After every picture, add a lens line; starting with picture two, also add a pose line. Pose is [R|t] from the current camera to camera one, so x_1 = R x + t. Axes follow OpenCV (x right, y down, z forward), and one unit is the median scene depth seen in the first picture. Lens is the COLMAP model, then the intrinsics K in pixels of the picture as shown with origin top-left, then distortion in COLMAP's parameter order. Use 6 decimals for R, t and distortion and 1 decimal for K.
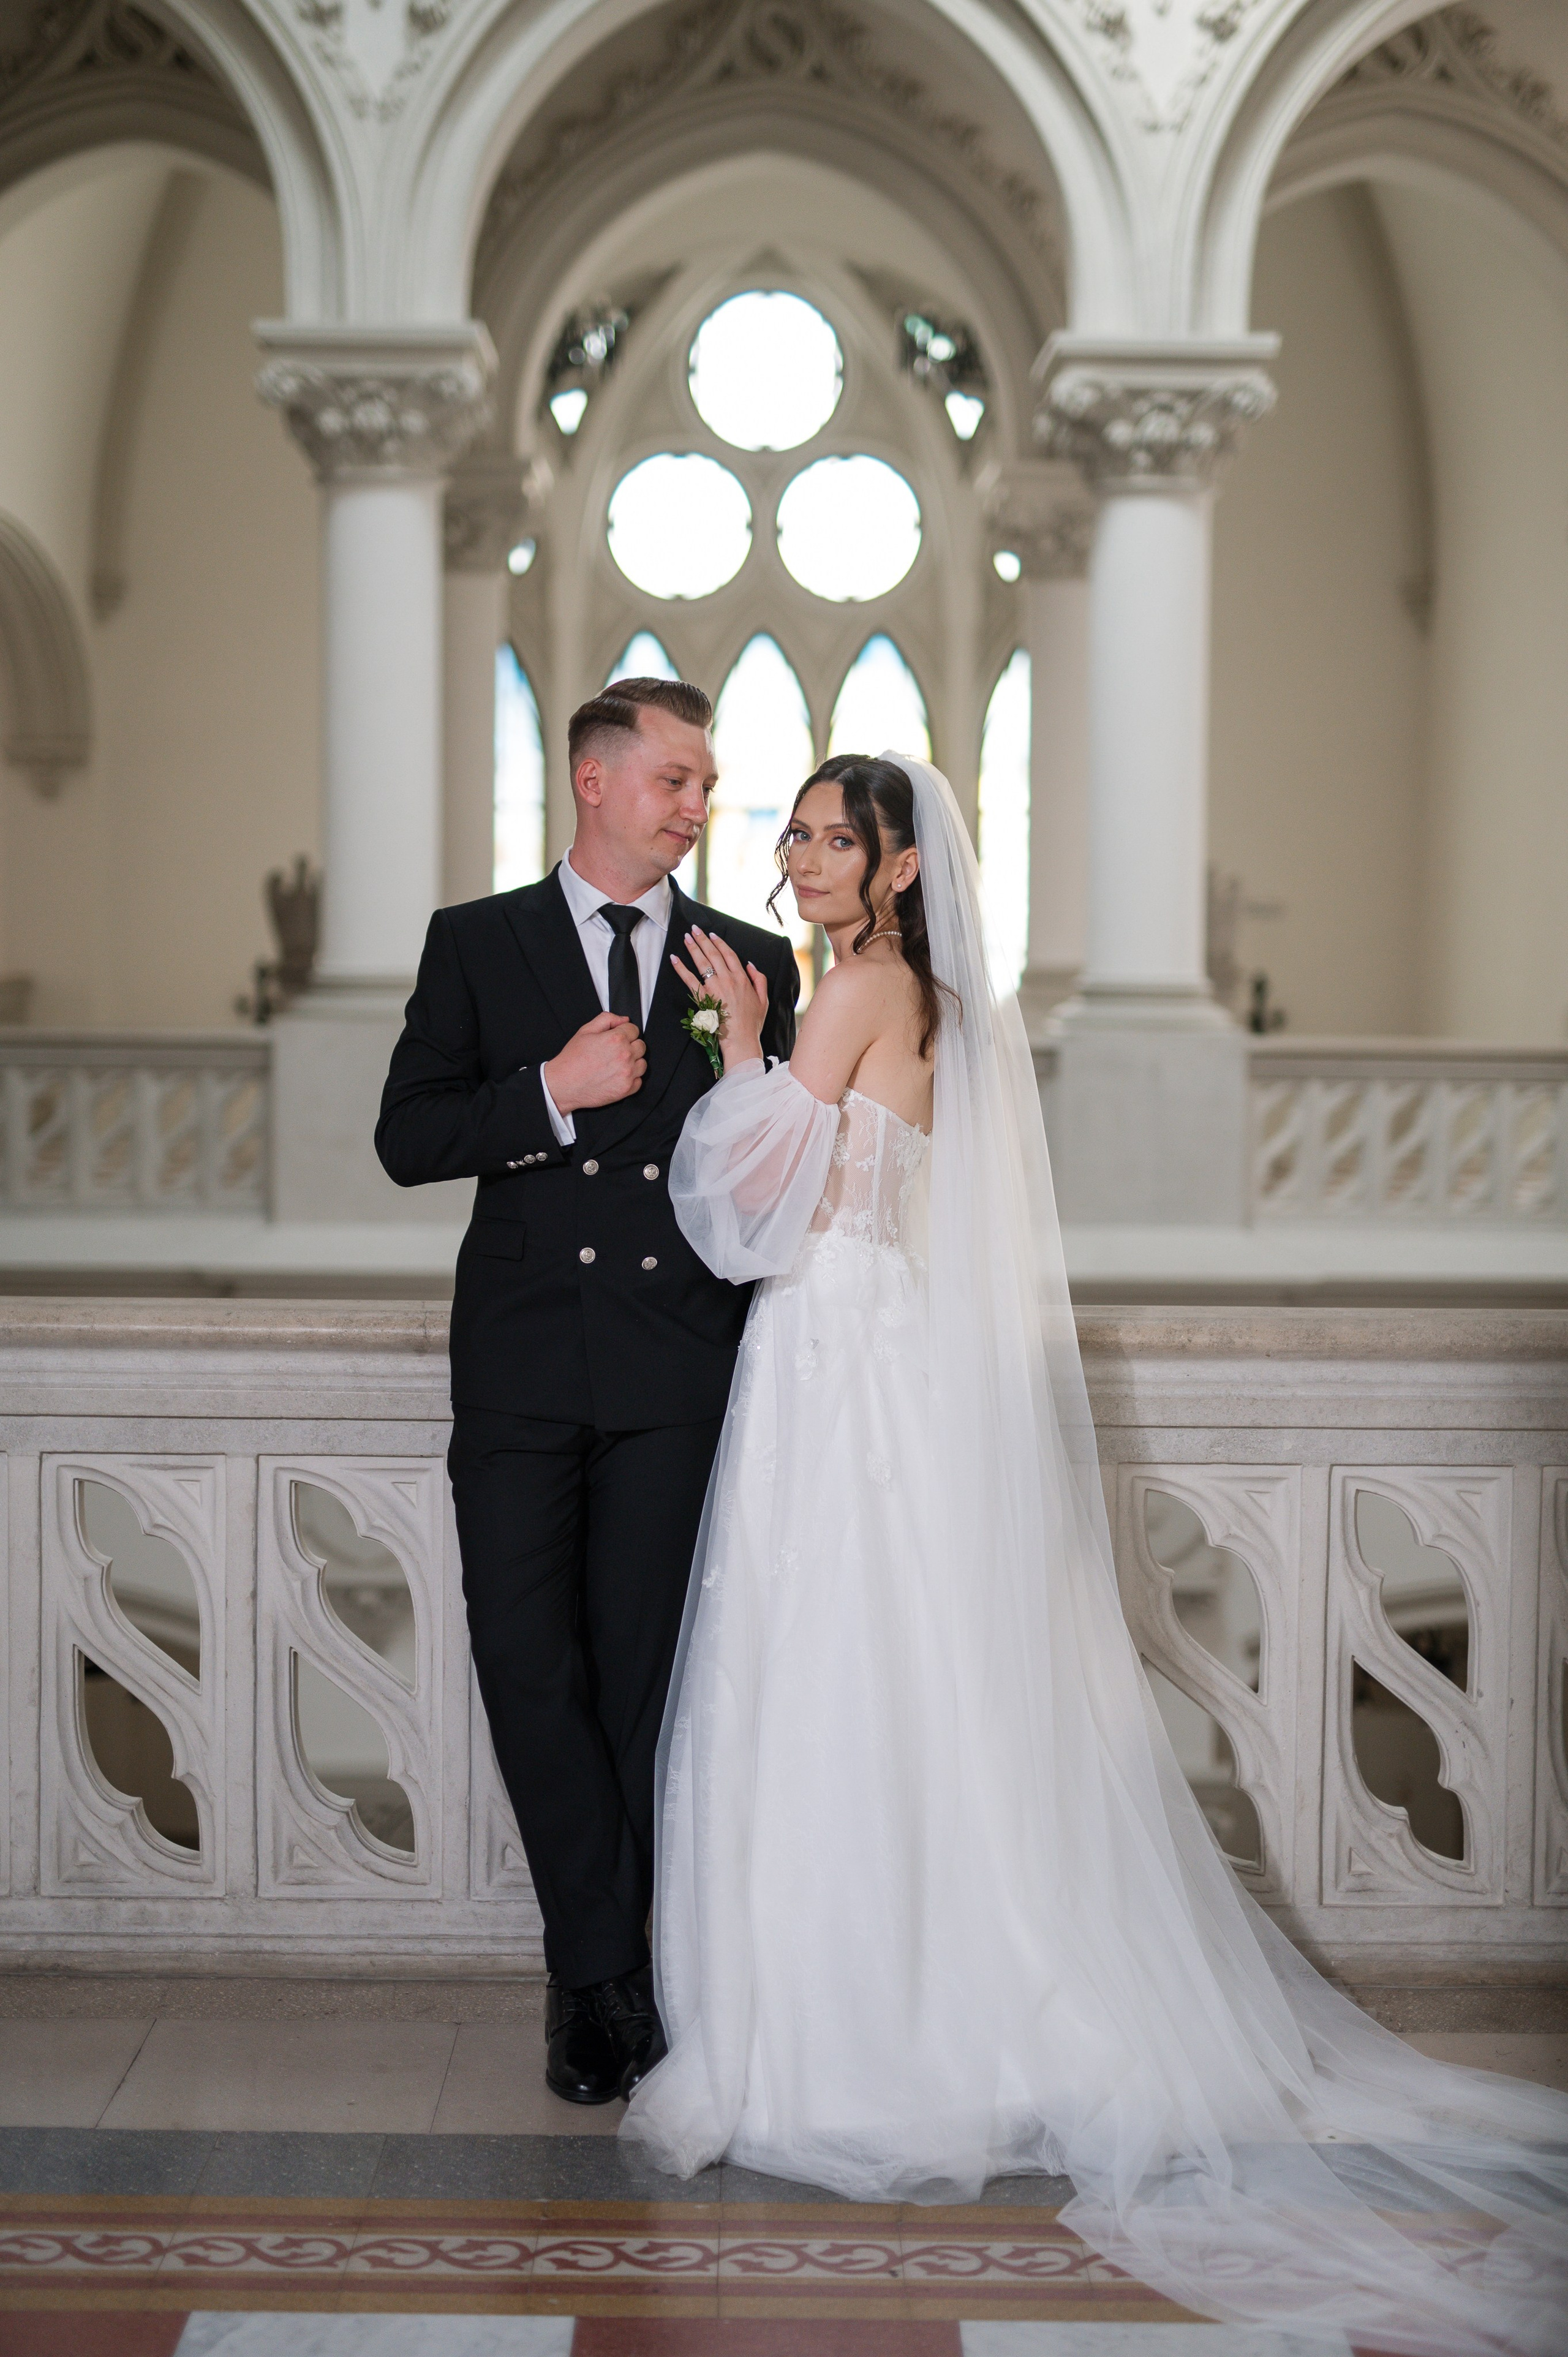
lens RADIAL K [[3376.0, 0, 748.0], [0, 3376.0, 1178.8], [0, 0, 1]] dist [-0.006147, 0.056243]
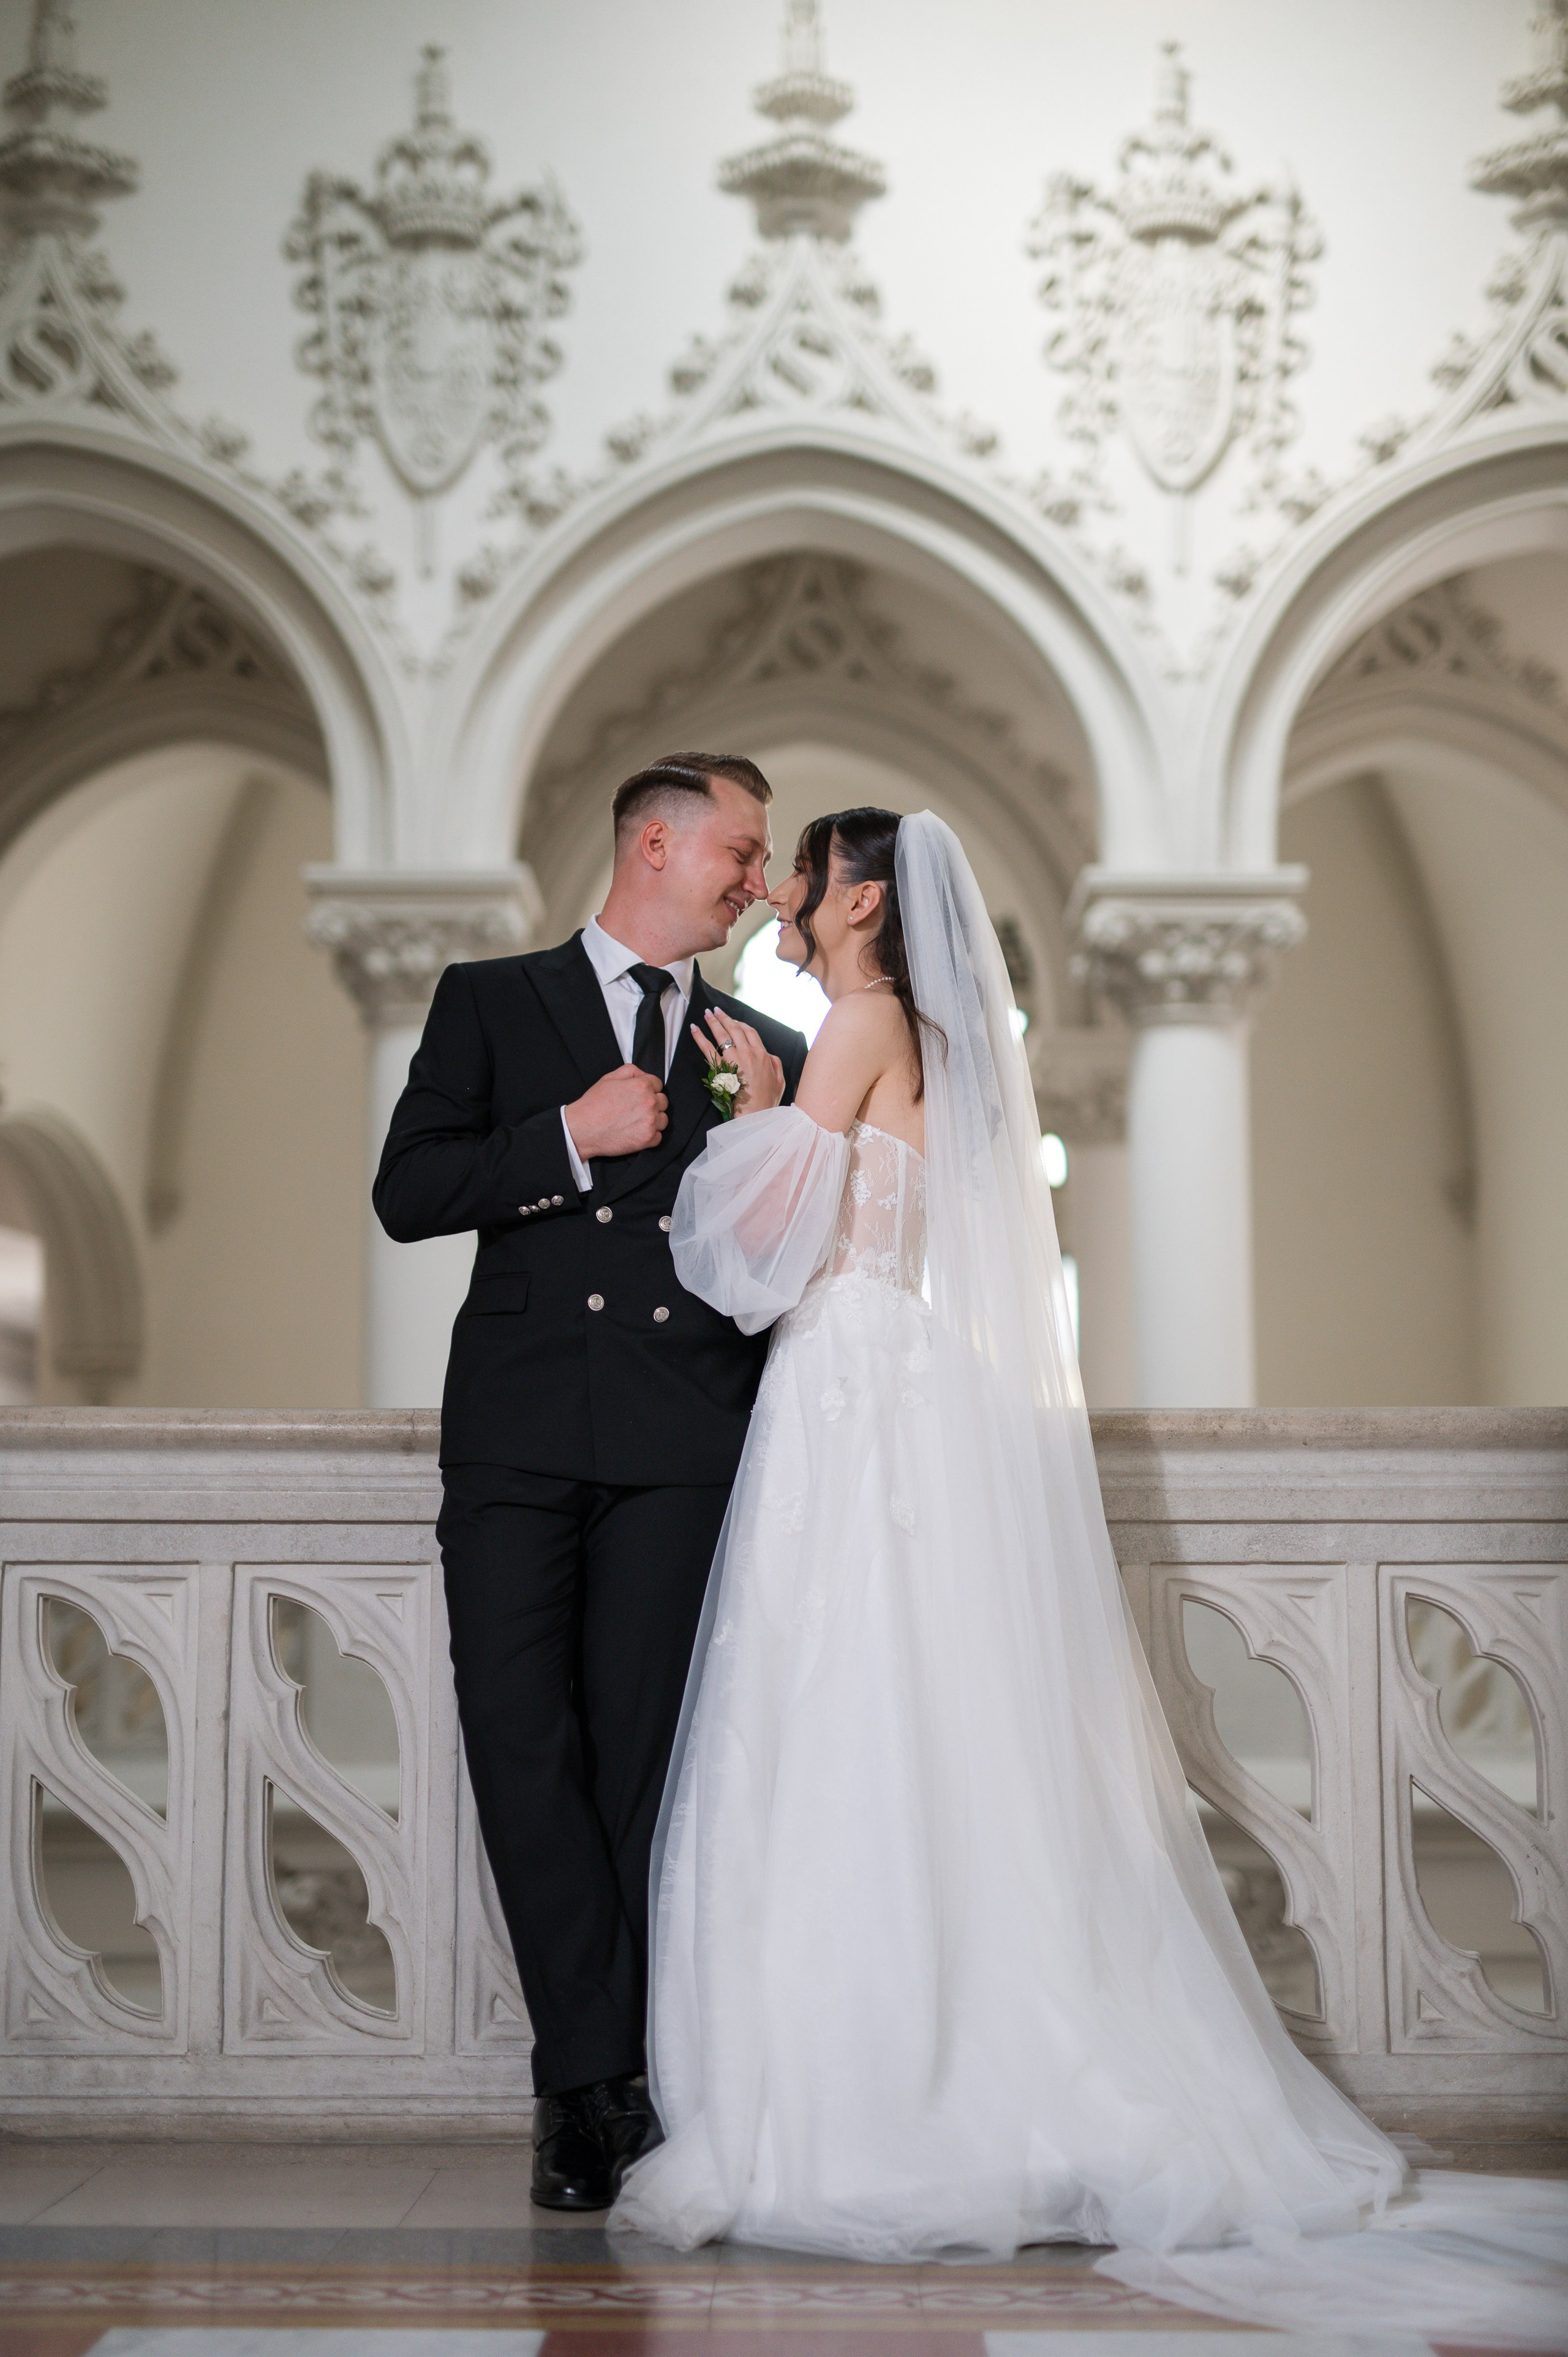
lens RADIAL K [[3377.2, 0, 784.0], [0, 3377.2, 1178.5], [0, 0, 1]] dist [-0.005075, 0.021588]
pose [[0.999921, -0.010927, -0.006210, 0.014807], [0.009401, 0.978208, -0.207412, 0.172253], [0.008341, 0.207337, 0.978234, 0.059100]]
